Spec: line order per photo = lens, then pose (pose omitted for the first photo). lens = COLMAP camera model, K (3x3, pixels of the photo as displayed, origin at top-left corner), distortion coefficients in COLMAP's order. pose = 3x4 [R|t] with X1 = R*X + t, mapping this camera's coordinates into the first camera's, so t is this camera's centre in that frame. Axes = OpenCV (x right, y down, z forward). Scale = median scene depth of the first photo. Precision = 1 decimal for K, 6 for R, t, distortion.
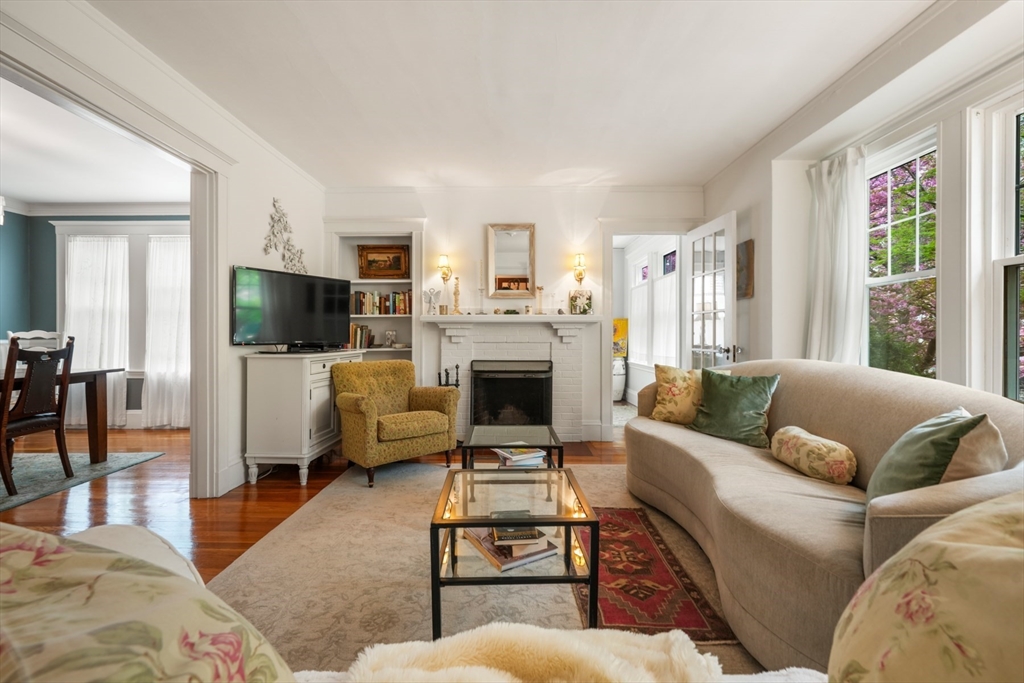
lens RADIAL K [[430.1, 0, 513.1], [0, 430.1, 338.5], [0, 0, 1]] dist [-0.001776, -0.000150]
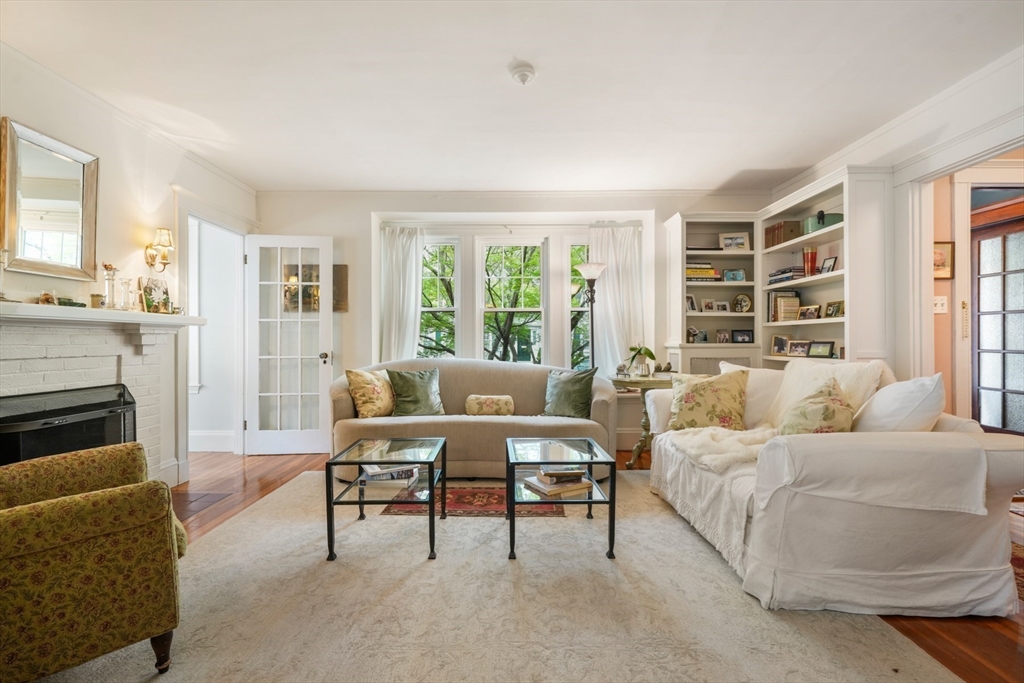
lens RADIAL K [[432.2, 0, 512.0], [0, 432.2, 341.5], [0, 0, 1]] dist [0.000104, 0.000113]
pose [[-0.007677, -0.002871, 0.999966, -0.562039], [0.008095, 0.999963, 0.002933, -0.008277], [-0.999938, 0.008118, -0.007654, 0.434963]]
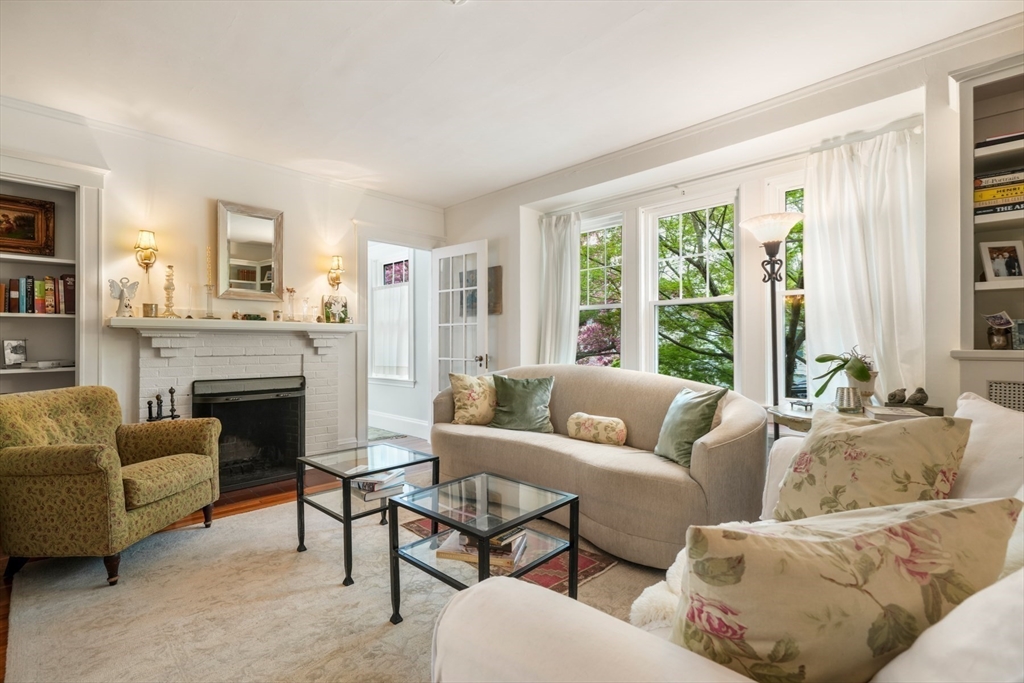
lens RADIAL K [[463.1, 0, 512.3], [0, 463.1, 345.3], [0, 0, 1]] dist [-0.001385, -0.000311]
pose [[0.696617, -0.004109, 0.717431, -0.286777], [0.006800, 0.999976, -0.000875, -0.005579], [-0.717411, 0.005488, 0.696629, 0.060438]]
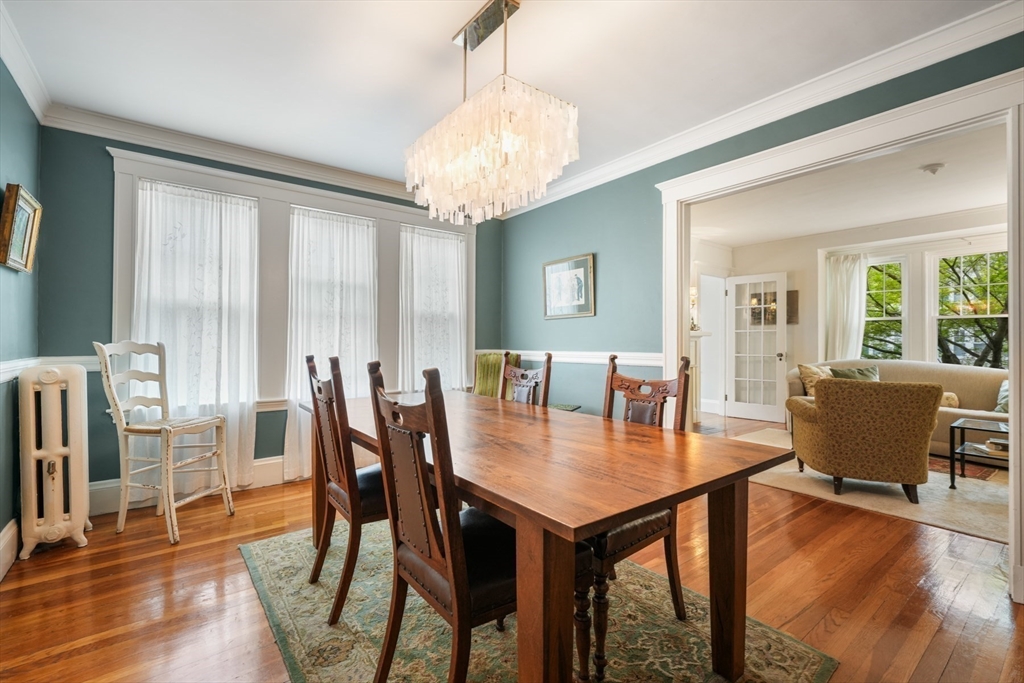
lens RADIAL K [[444.7, 0, 512.0], [0, 444.7, 341.5], [0, 0, 1]] dist [-0.001997, -0.000066]
pose [[0.790979, 0.003210, 0.611835, -1.164500], [0.002457, 0.999961, -0.008424, -0.010958], [-0.611838, 0.008167, 0.790941, 0.239265]]
